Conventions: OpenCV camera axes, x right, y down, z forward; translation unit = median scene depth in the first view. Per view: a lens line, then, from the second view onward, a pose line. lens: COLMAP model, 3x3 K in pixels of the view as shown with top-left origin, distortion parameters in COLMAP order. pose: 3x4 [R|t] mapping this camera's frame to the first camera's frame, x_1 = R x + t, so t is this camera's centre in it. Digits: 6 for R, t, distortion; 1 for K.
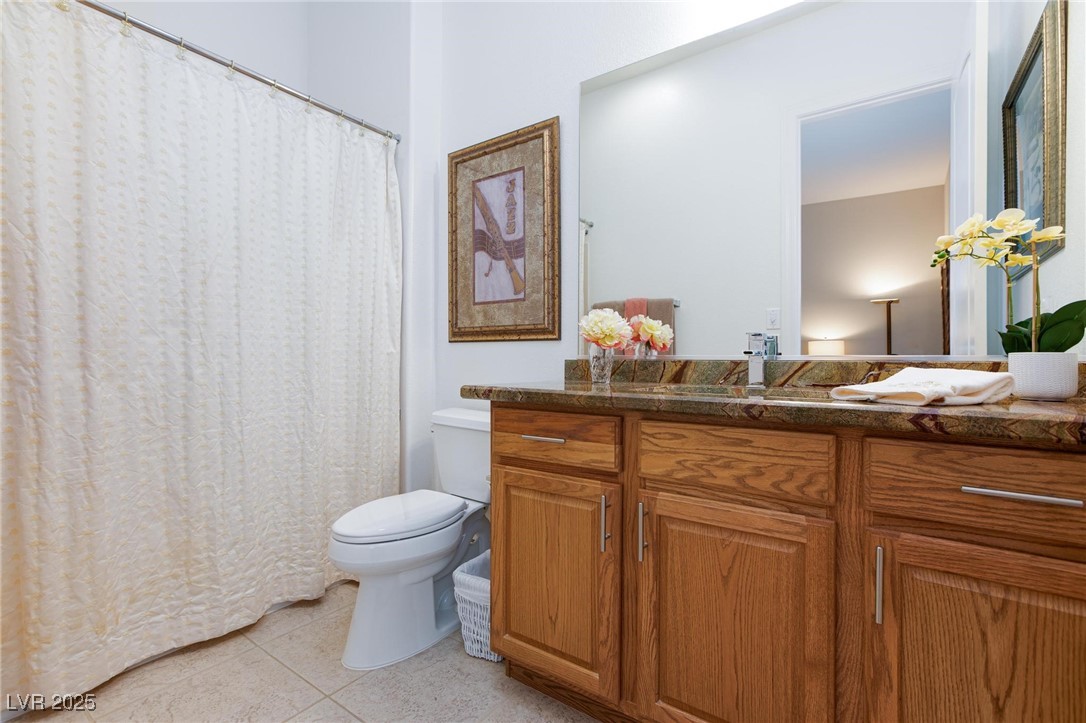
lens RADIAL K [[505.9, 0, 542.5], [0, 505.9, 357.5], [0, 0, 1]] dist [-0.037694, 0.025031]
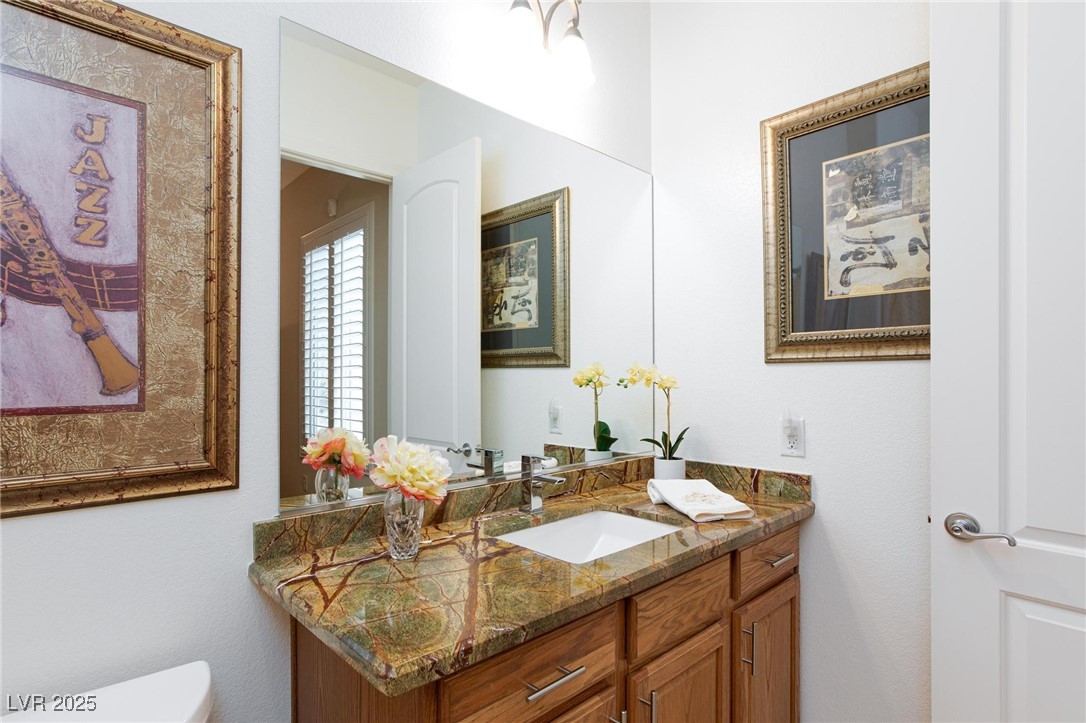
lens RADIAL K [[548.3, 0, 544.0], [0, 548.3, 377.7], [0, 0, 1]] dist [-0.004462, -0.000413]
pose [[0.191320, -0.001151, 0.981527, -0.439859], [-0.008633, 0.999959, 0.002856, -0.146846], [-0.981490, -0.009020, 0.191303, 0.570357]]
